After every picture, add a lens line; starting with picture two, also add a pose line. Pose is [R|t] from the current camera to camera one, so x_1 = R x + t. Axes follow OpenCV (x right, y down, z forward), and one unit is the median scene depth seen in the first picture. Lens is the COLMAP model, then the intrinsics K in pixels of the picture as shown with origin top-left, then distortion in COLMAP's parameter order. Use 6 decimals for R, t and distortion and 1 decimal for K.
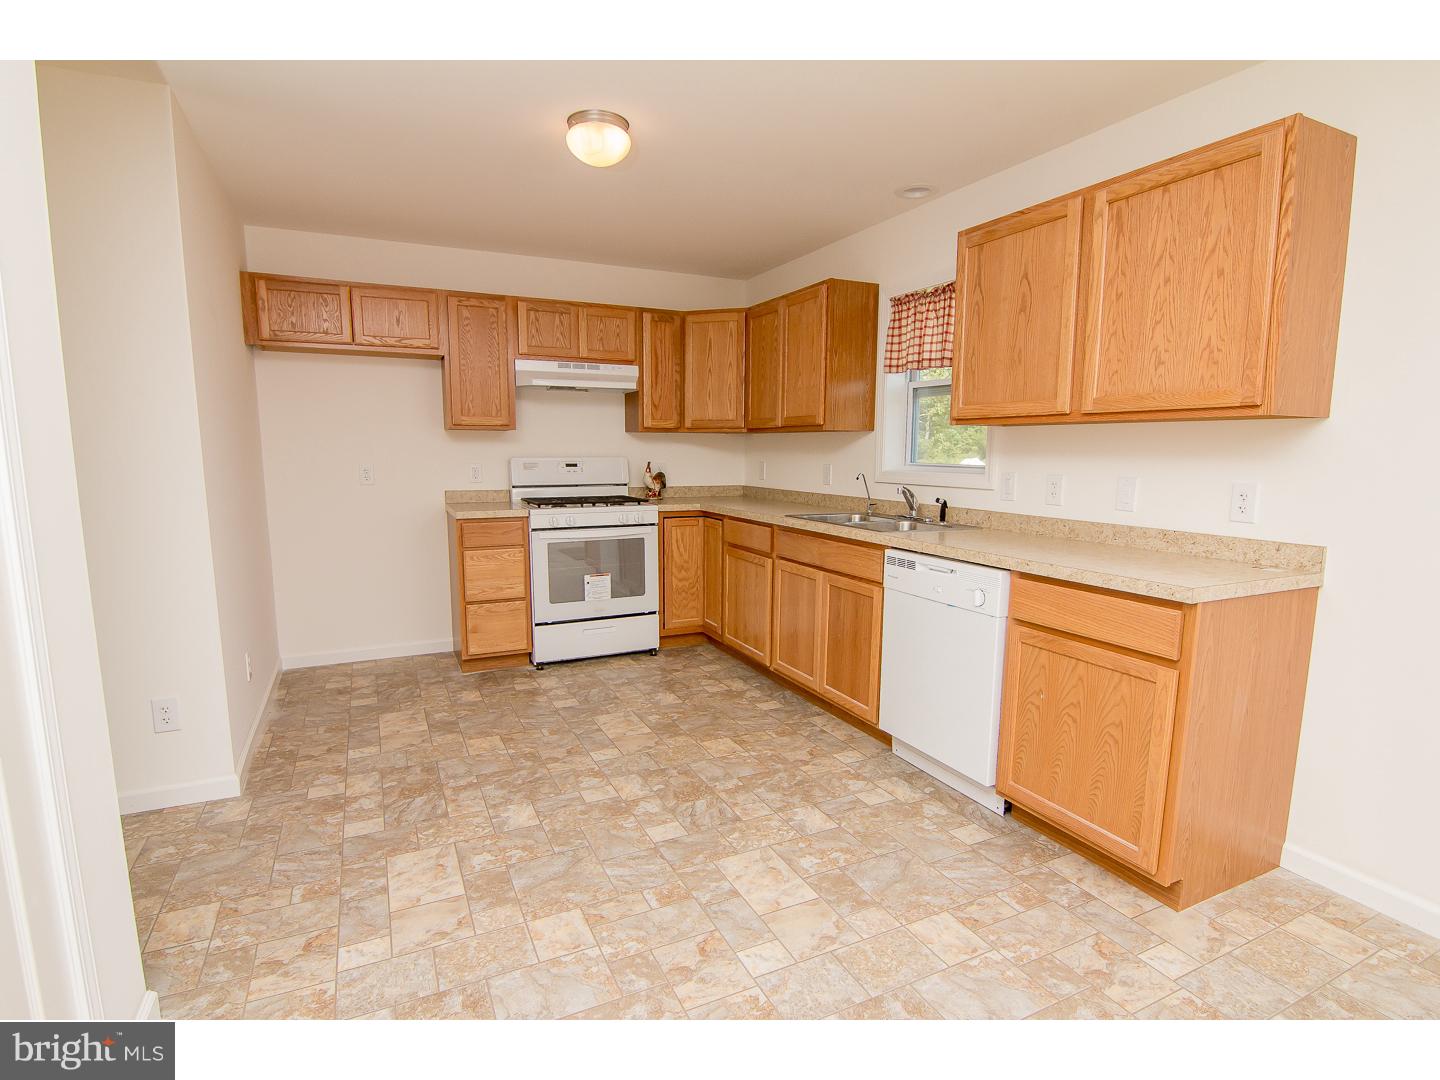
lens RADIAL K [[732.9, 0, 717.4], [0, 732.9, 545.5], [0, 0, 1]] dist [-0.023315, -0.003611]
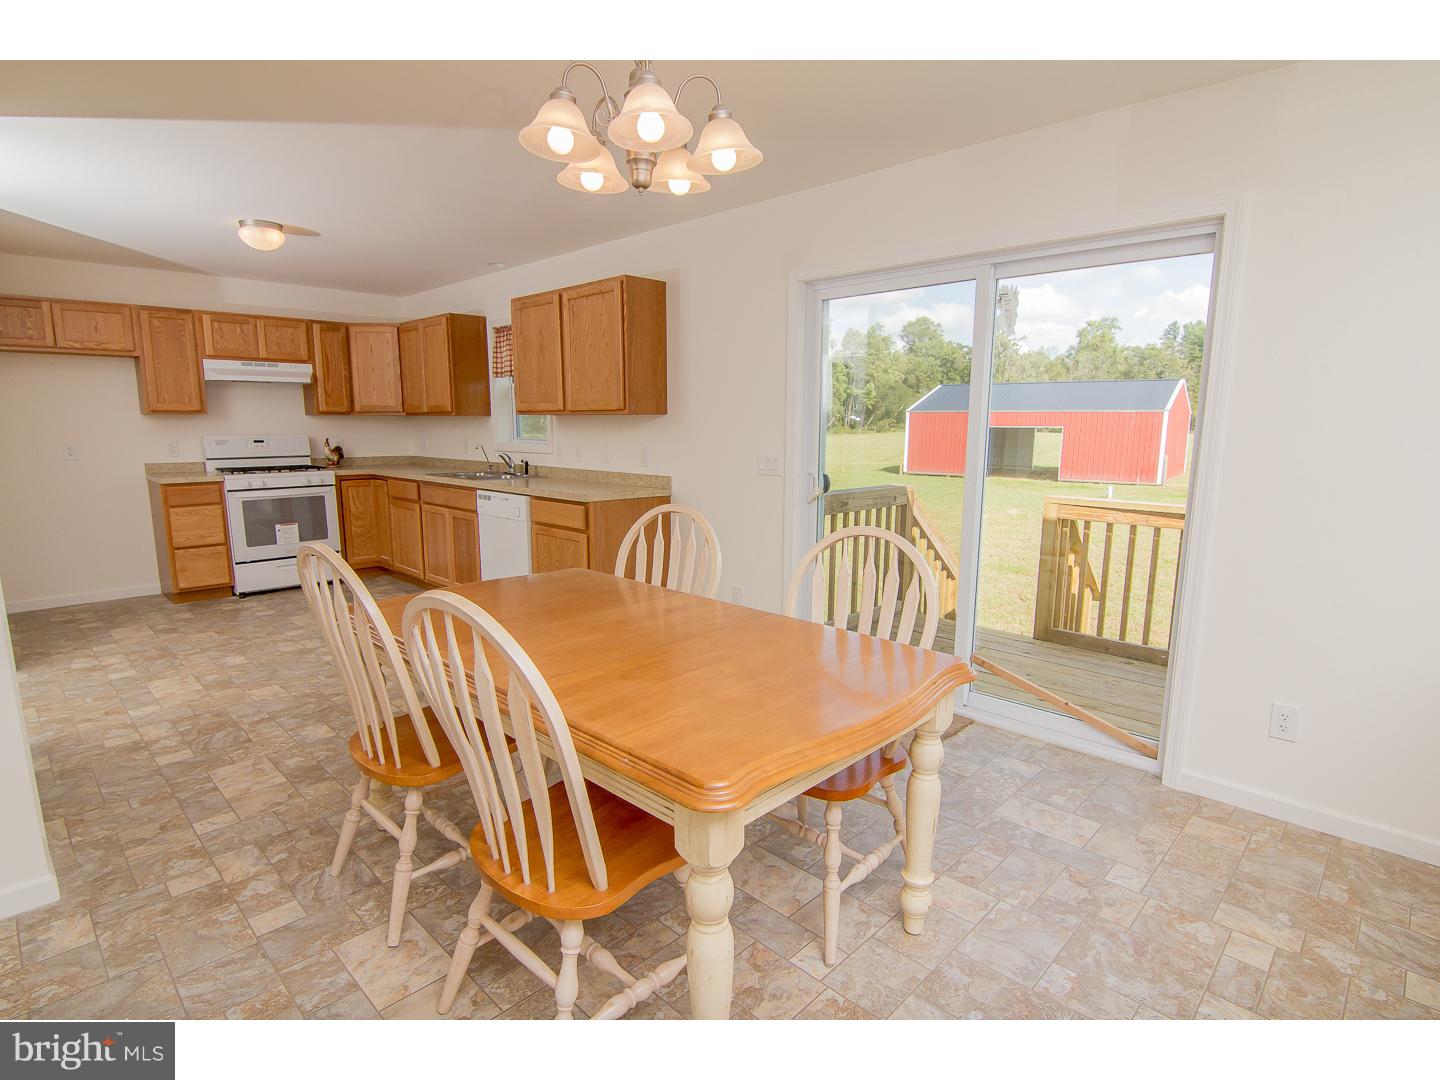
lens RADIAL K [[732.9, 0, 724.1], [0, 732.9, 546.5], [0, 0, 1]] dist [-0.023315, -0.003611]
pose [[0.933797, -0.057558, 0.353142, 0.114018], [0.044486, 0.997995, 0.045029, 0.058853], [-0.355026, -0.026338, 0.934485, -0.532104]]
